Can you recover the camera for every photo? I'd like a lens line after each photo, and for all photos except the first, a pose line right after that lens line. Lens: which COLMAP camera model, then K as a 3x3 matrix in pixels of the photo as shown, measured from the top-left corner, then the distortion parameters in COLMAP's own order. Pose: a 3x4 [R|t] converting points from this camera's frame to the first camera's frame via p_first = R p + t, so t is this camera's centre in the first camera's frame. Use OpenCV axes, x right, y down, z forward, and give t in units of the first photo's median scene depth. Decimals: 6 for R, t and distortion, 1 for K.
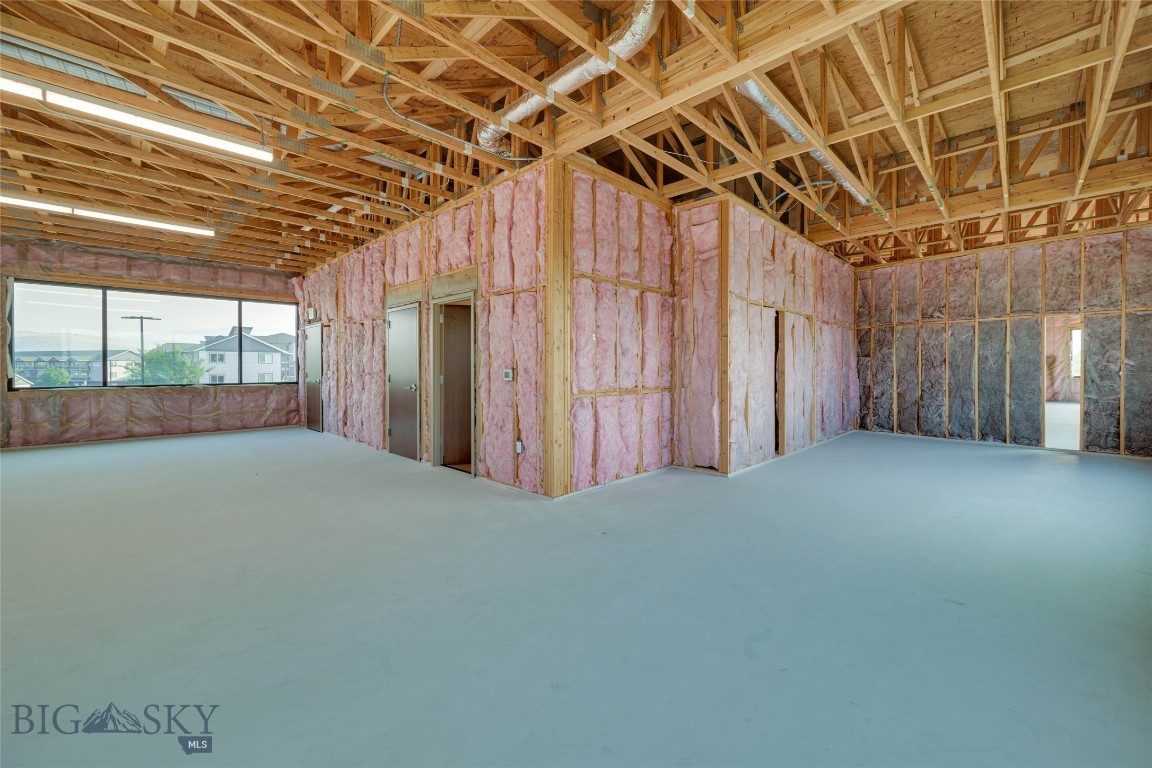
lens RADIAL K [[457.8, 0, 579.0], [0, 457.8, 373.6], [0, 0, 1]] dist [0.003142, -0.000553]
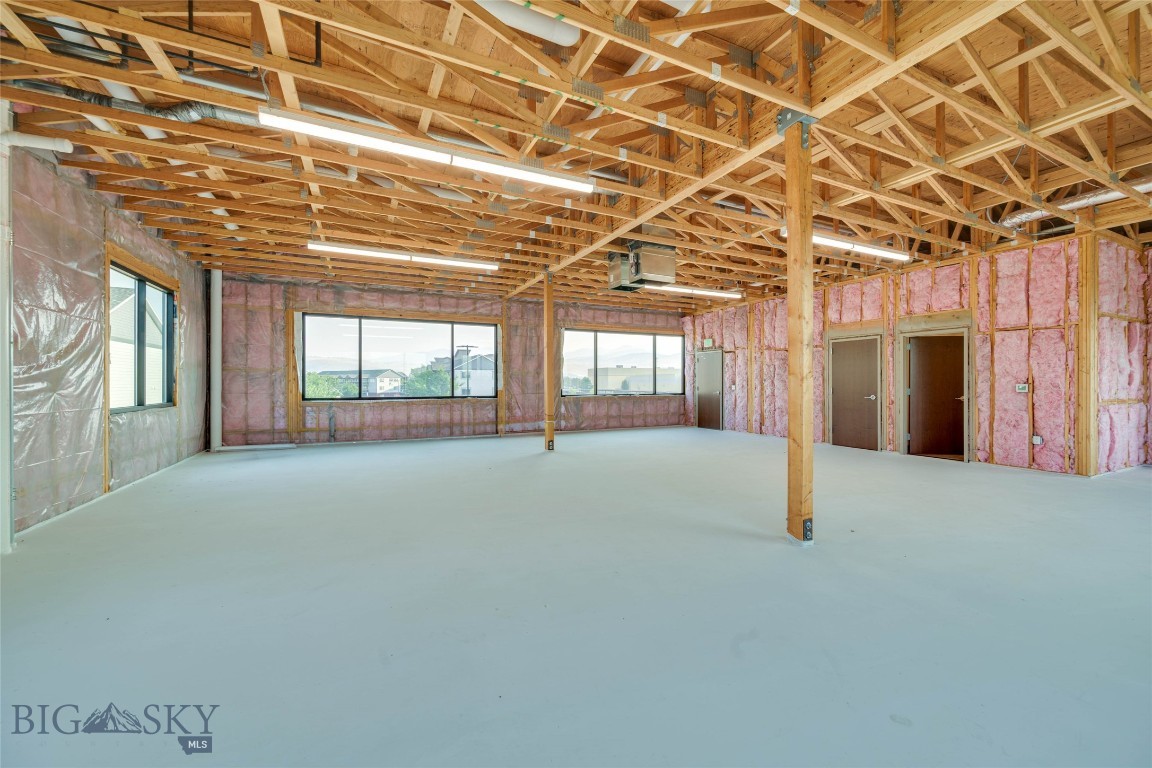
lens RADIAL K [[457.8, 0, 566.4], [0, 457.8, 383.5], [0, 0, 1]] dist [0.003142, -0.000553]
pose [[0.941686, 0.000731, -0.336491, -0.674140], [-0.004810, 0.999925, -0.011288, 0.008374], [0.336458, 0.012249, 0.941619, -0.531948]]
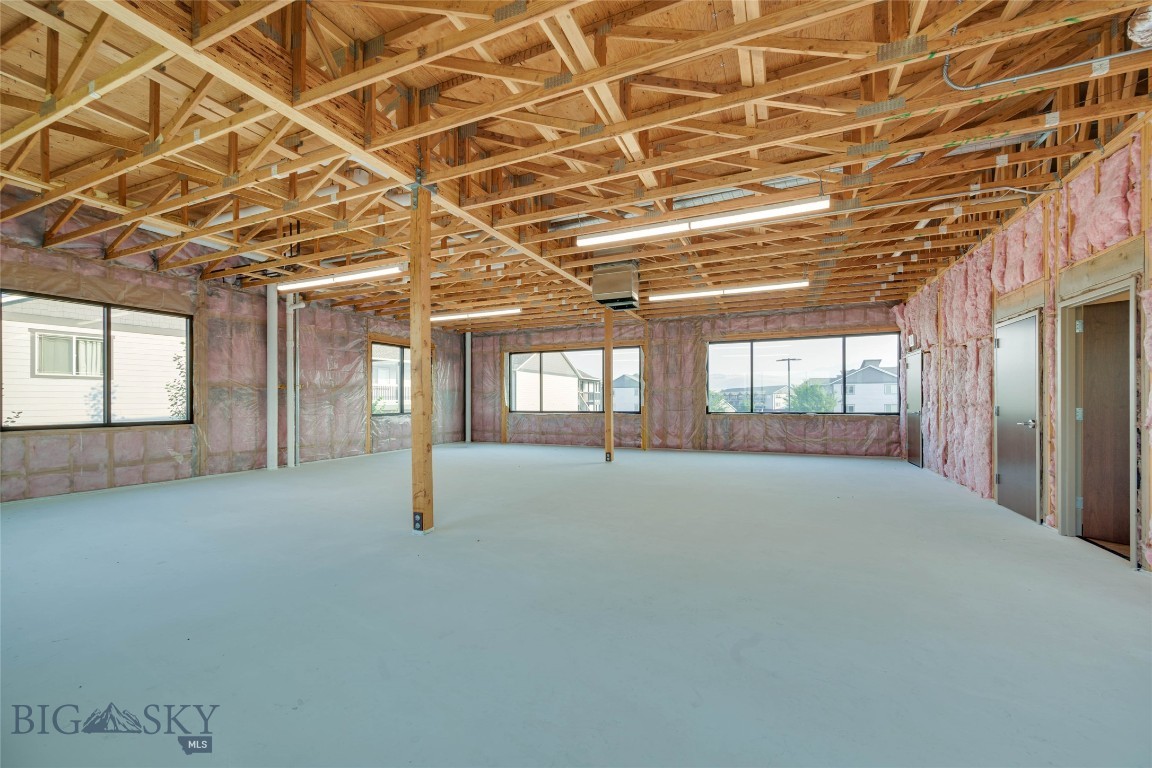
lens RADIAL K [[457.8, 0, 581.9], [0, 457.8, 399.3], [0, 0, 1]] dist [0.003142, -0.000553]
pose [[0.360561, -0.003975, -0.932727, 0.066138], [-0.006558, 0.999955, -0.006797, 0.000675], [0.932713, 0.008567, 0.360519, 0.036767]]
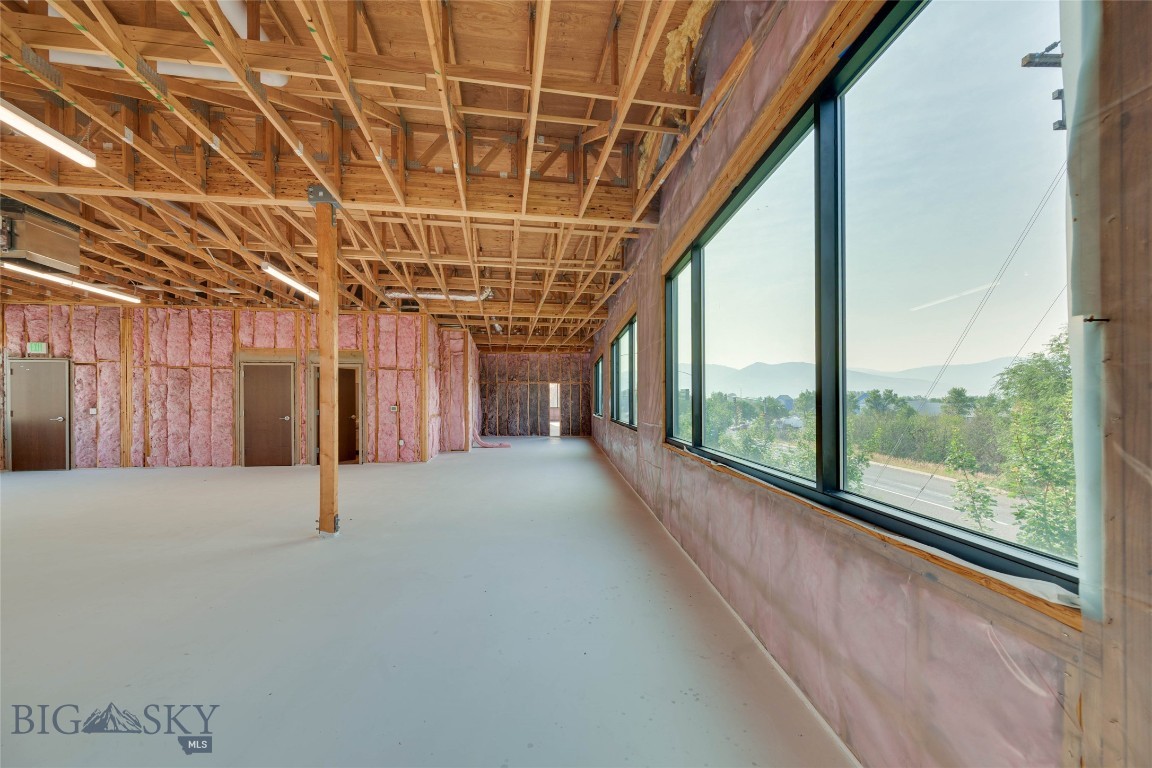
lens RADIAL K [[457.8, 0, 606.9], [0, 457.8, 404.7], [0, 0, 1]] dist [0.003142, -0.000553]
pose [[0.549620, -0.003273, 0.835408, -0.923107], [0.008752, 0.999960, -0.001840, -0.001315], [-0.835369, 0.008323, 0.549627, -0.643731]]
